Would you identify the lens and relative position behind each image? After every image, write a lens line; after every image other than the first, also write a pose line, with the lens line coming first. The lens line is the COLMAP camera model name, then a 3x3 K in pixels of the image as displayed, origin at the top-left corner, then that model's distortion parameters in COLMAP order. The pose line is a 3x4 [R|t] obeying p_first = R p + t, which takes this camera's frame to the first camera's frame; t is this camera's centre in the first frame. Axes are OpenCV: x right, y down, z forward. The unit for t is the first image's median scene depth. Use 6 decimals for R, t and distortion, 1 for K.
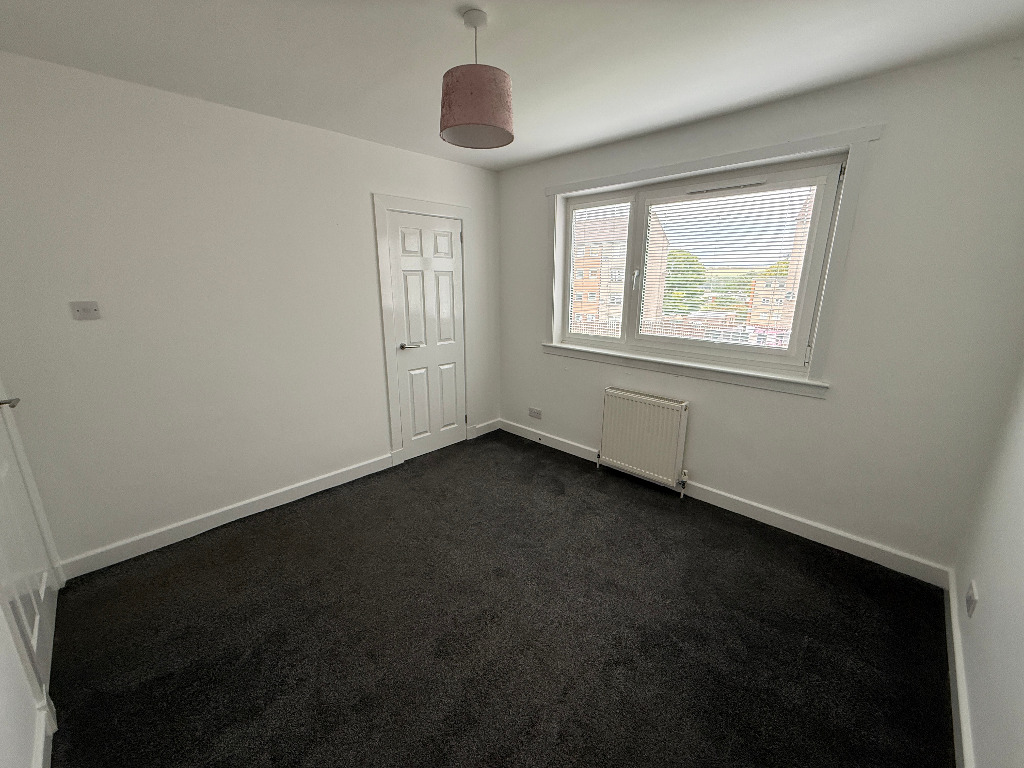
lens RADIAL K [[411.5, 0, 510.3], [0, 411.5, 383.2], [0, 0, 1]] dist [0.000028, 0.000868]
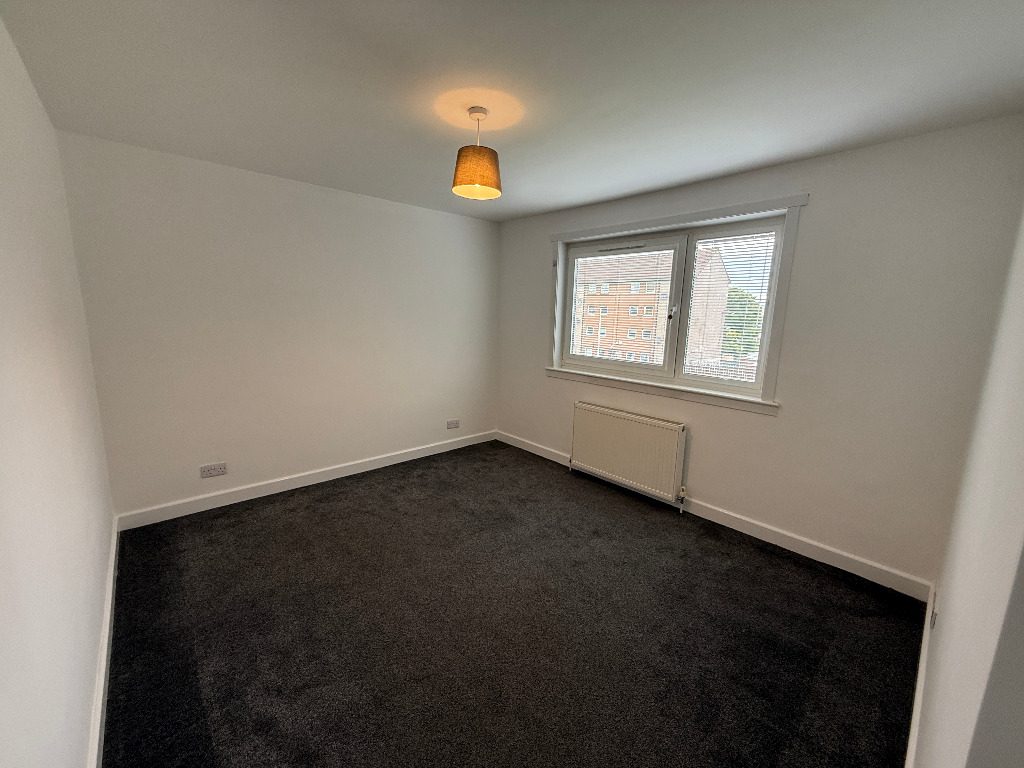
lens RADIAL K [[411.5, 0, 567.1], [0, 411.5, 372.7], [0, 0, 1]] dist [0.000028, 0.000868]
pose [[0.999923, 0.012254, 0.002014, 0.114062], [-0.011982, 0.994636, -0.102744, 0.028024], [-0.003262, 0.102712, 0.994706, -0.109565]]
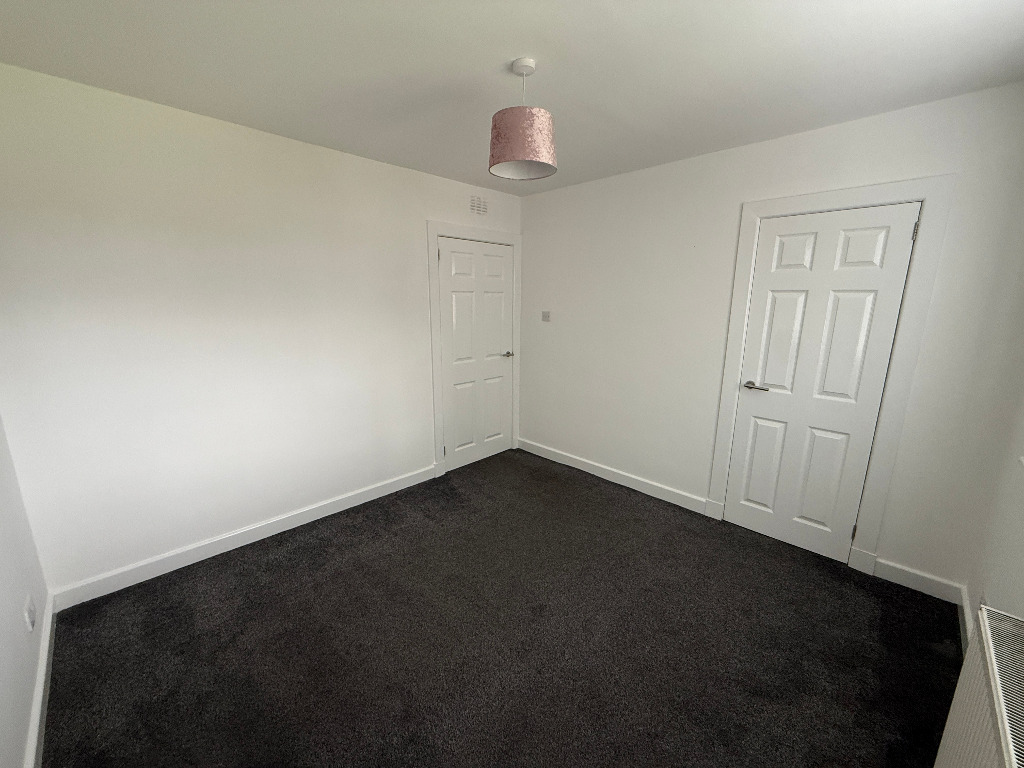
lens RADIAL K [[411.5, 0, 514.4], [0, 411.5, 386.4], [0, 0, 1]] dist [0.000028, 0.000868]
pose [[-0.006284, 0.209297, -0.977832, 0.658585], [-0.252367, 0.945866, 0.204077, -0.168971], [0.967611, 0.248055, 0.046876, 0.650240]]
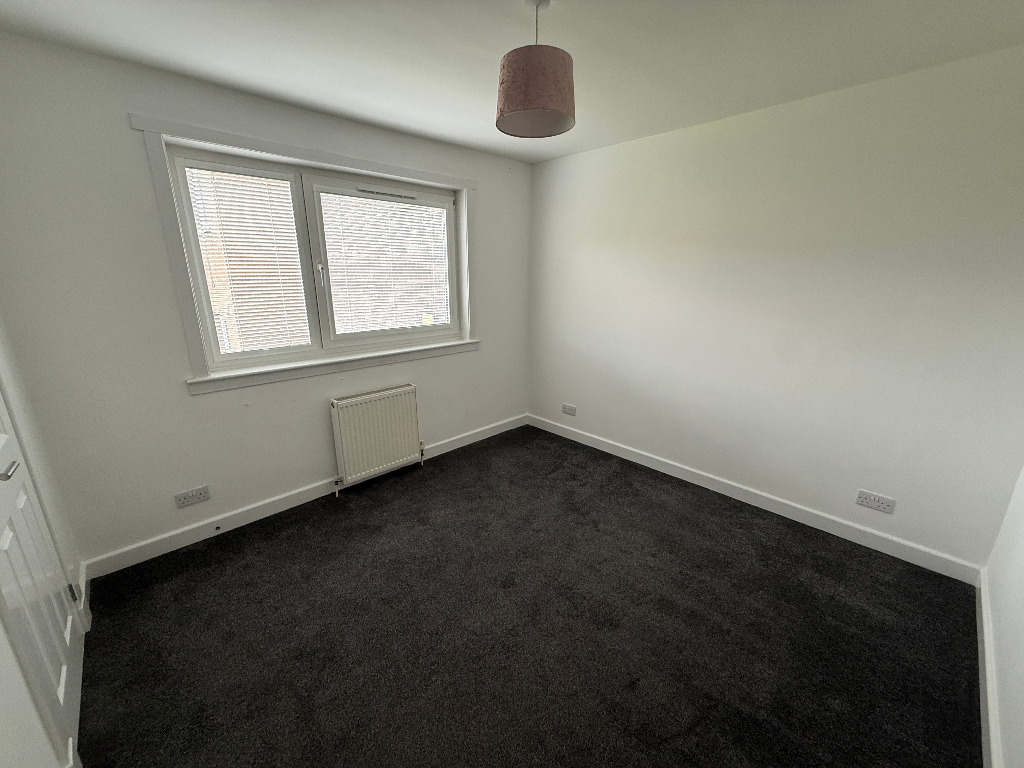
lens RADIAL K [[411.5, 0, 512.3], [0, 411.5, 382.7], [0, 0, 1]] dist [0.000028, 0.000868]
pose [[0.027361, -0.262856, 0.964447, -0.685674], [0.247732, 0.936494, 0.248209, -0.175183], [-0.968442, 0.232133, 0.090741, 0.660976]]
